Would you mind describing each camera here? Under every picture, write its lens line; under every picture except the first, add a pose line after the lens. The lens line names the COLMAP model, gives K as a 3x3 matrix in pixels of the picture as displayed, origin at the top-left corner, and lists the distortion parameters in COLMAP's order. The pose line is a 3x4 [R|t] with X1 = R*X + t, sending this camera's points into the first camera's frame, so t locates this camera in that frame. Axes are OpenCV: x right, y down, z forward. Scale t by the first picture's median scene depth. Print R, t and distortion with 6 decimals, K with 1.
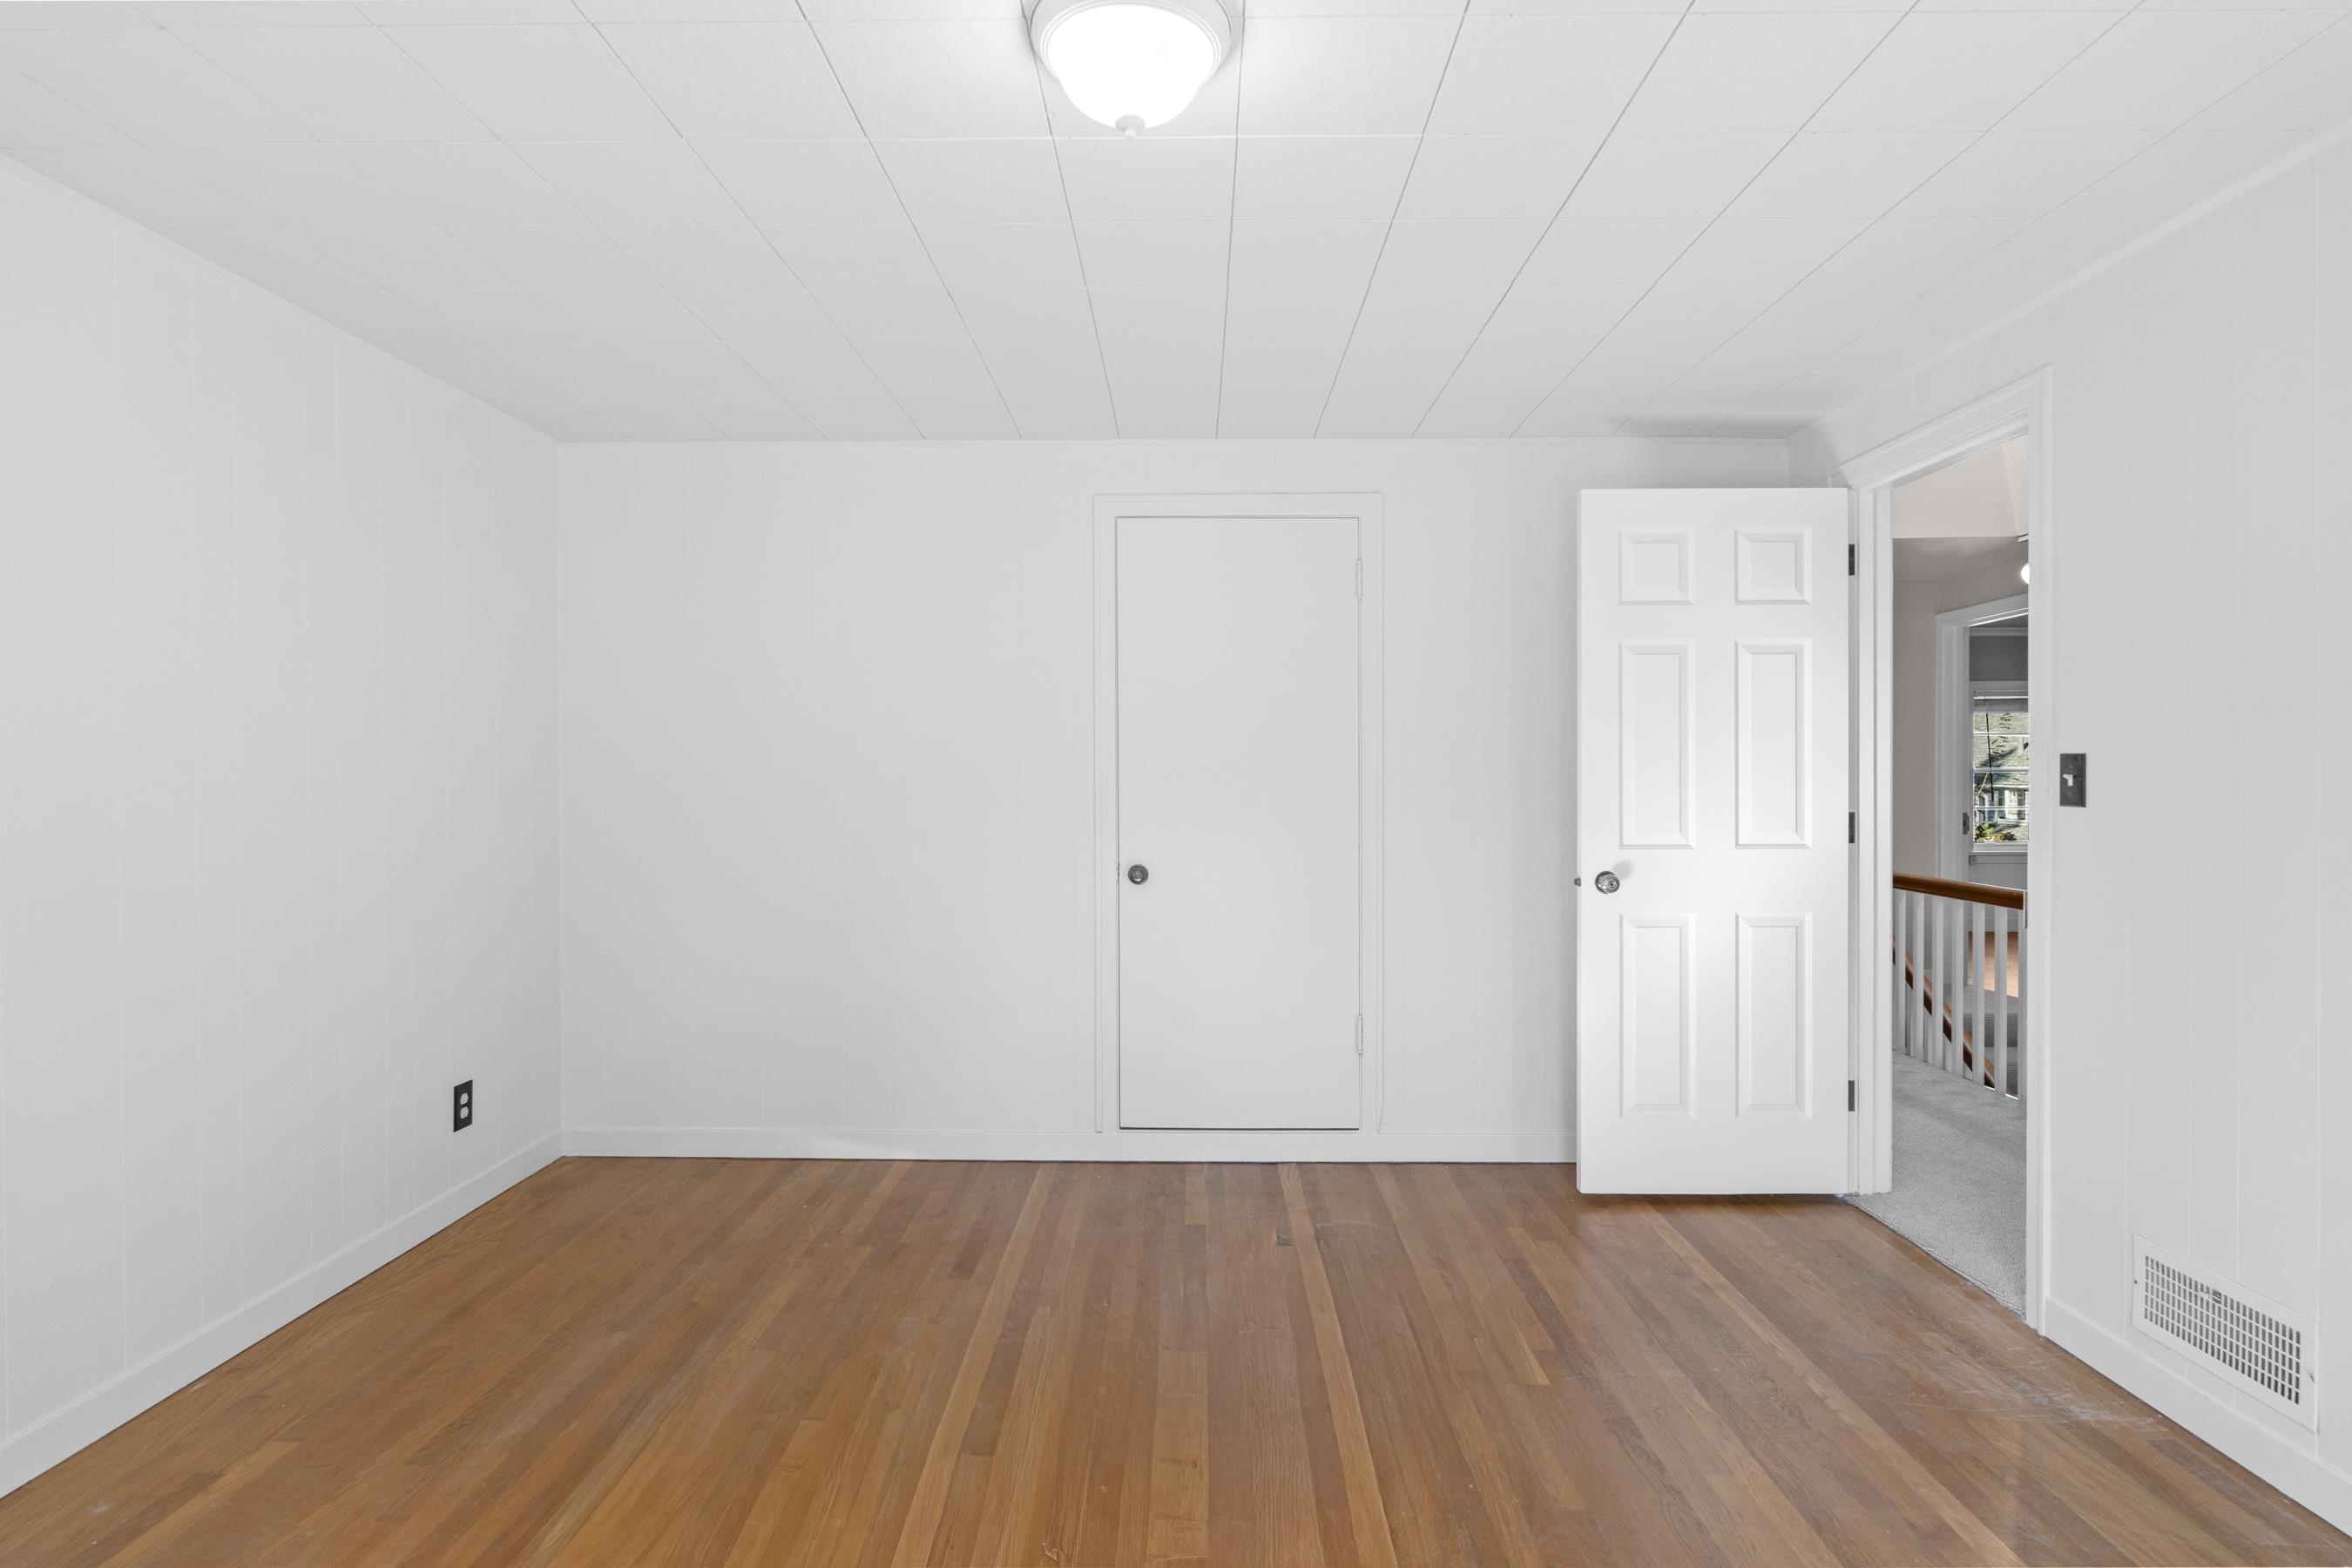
lens RADIAL K [[1213.3, 0, 1180.8], [0, 1213.3, 779.6], [0, 0, 1]] dist [0.003640, 0.000757]
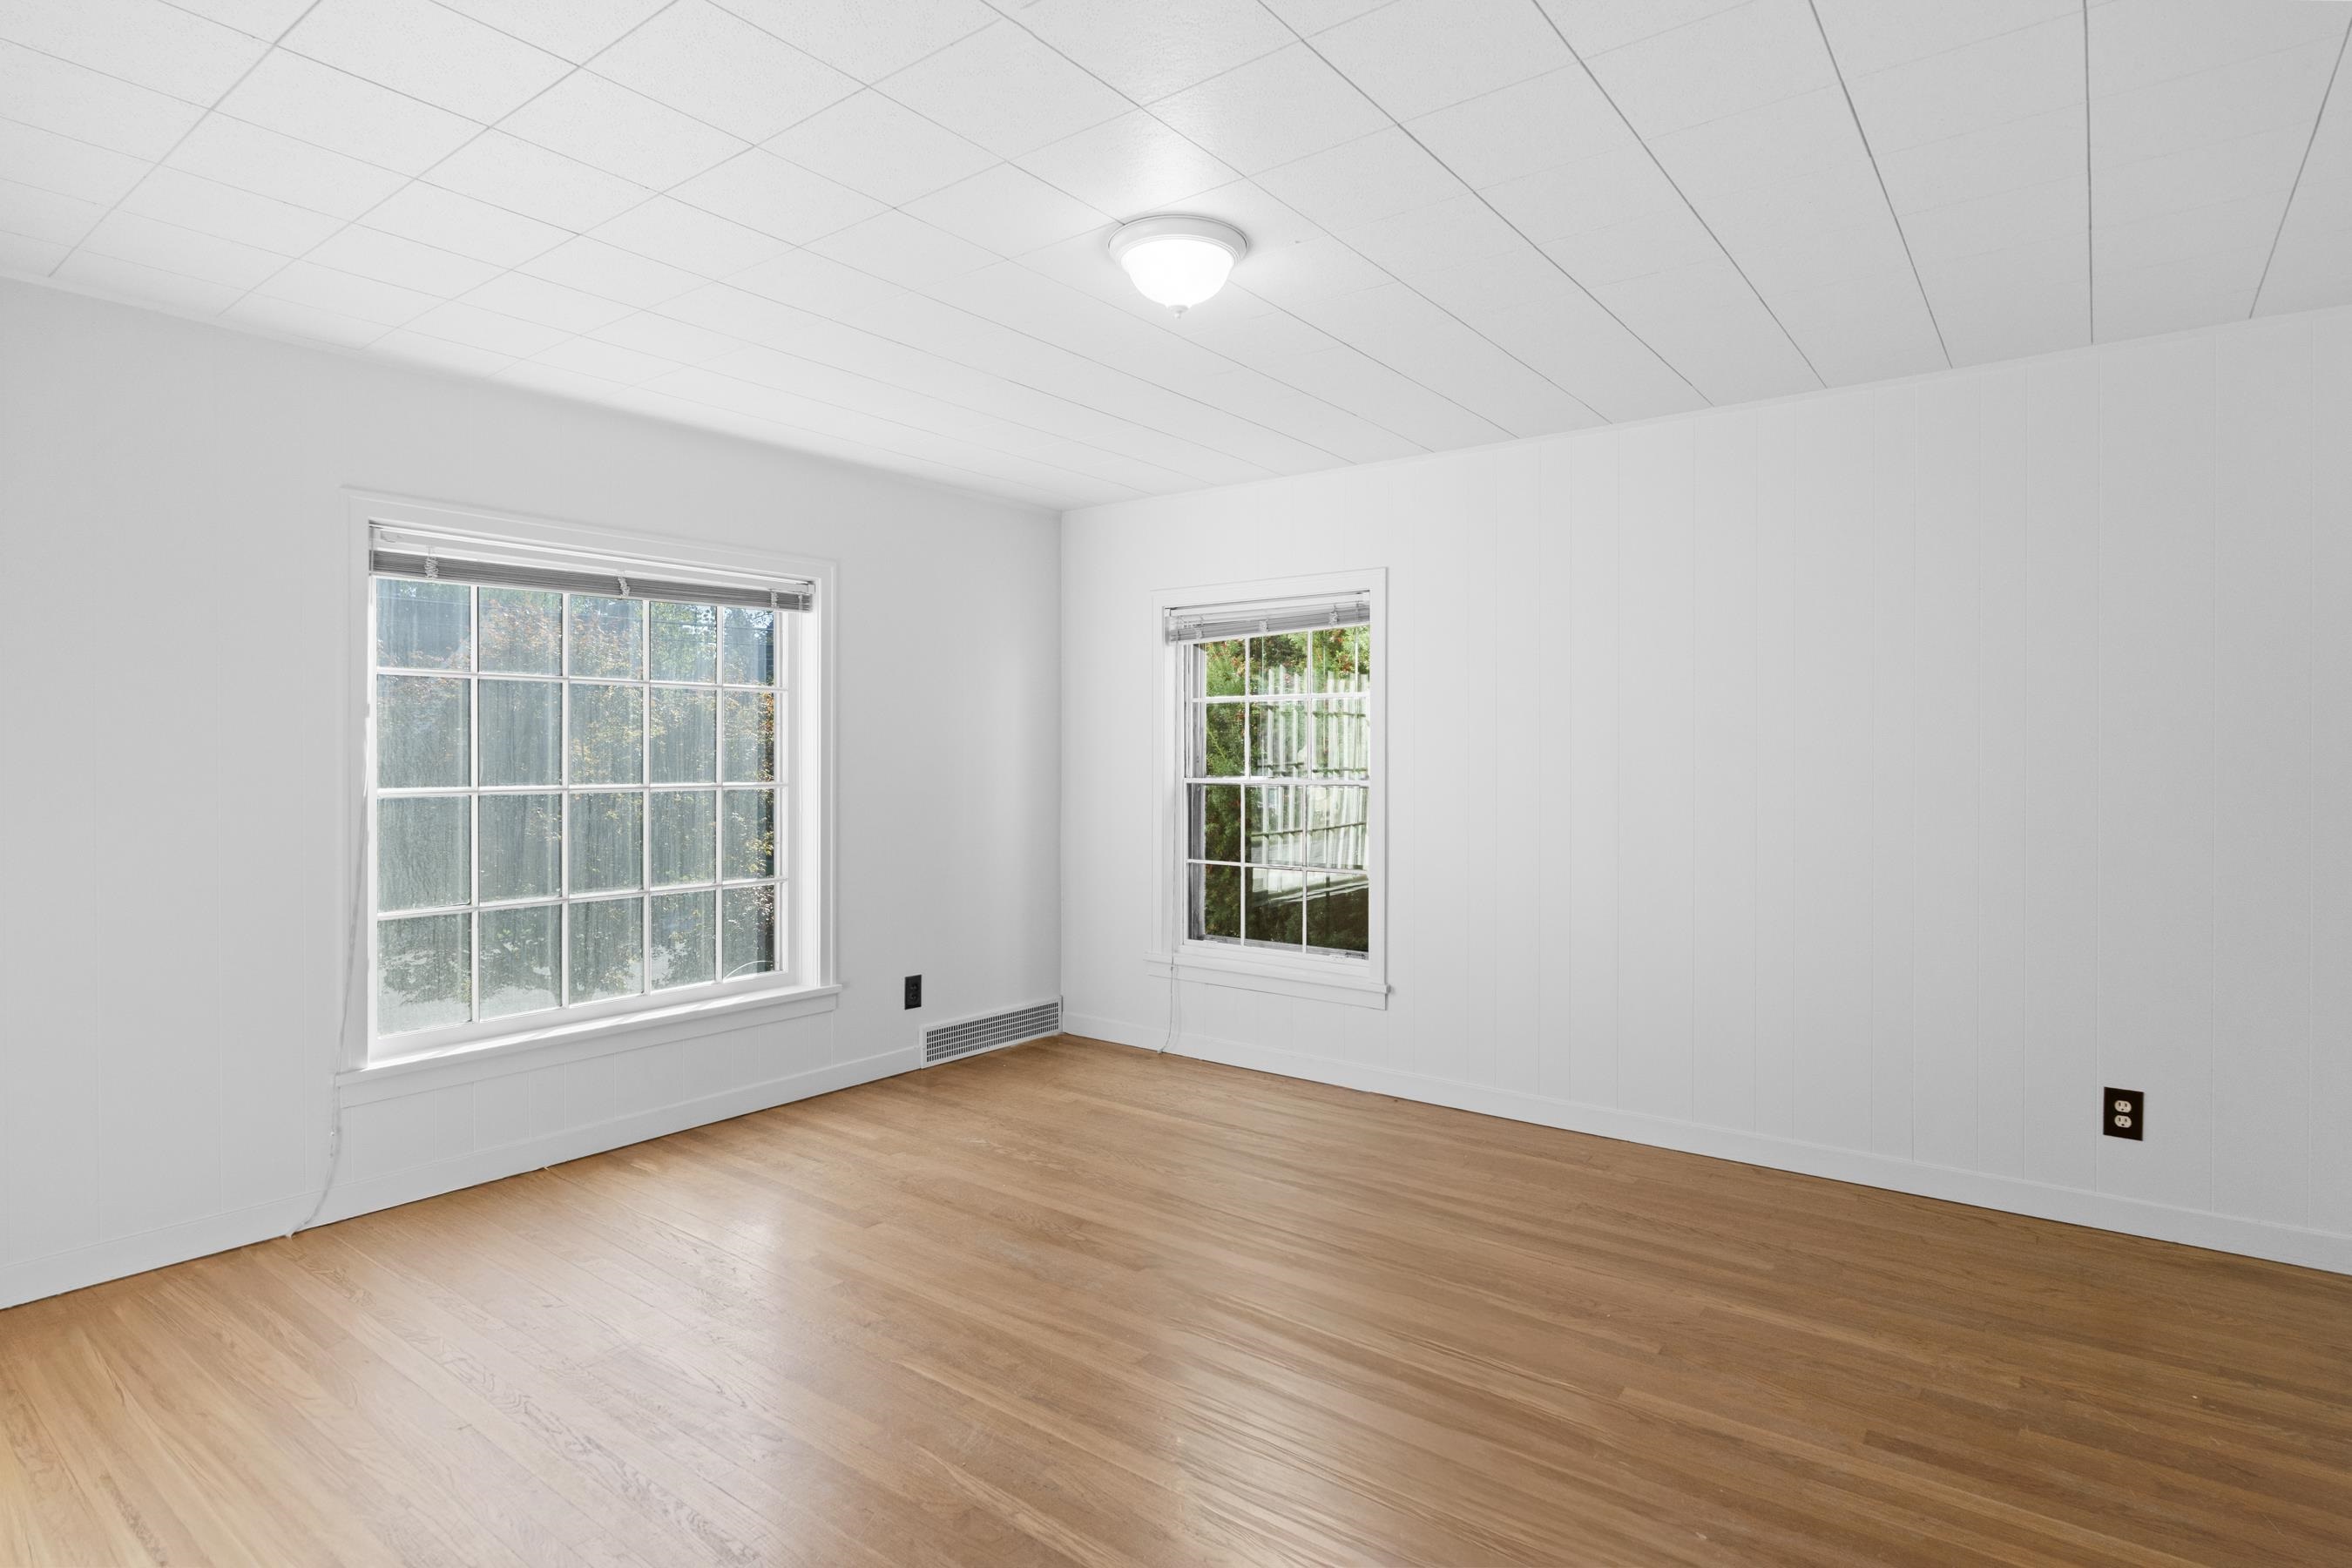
lens RADIAL K [[1213.3, 0, 1179.4], [0, 1213.3, 773.1], [0, 0, 1]] dist [0.003640, 0.000757]
pose [[-0.599364, 0.007599, -0.800440, 0.650466], [-0.005383, 0.999894, 0.013523, 0.000276], [0.800458, 0.012413, -0.599260, 1.095989]]
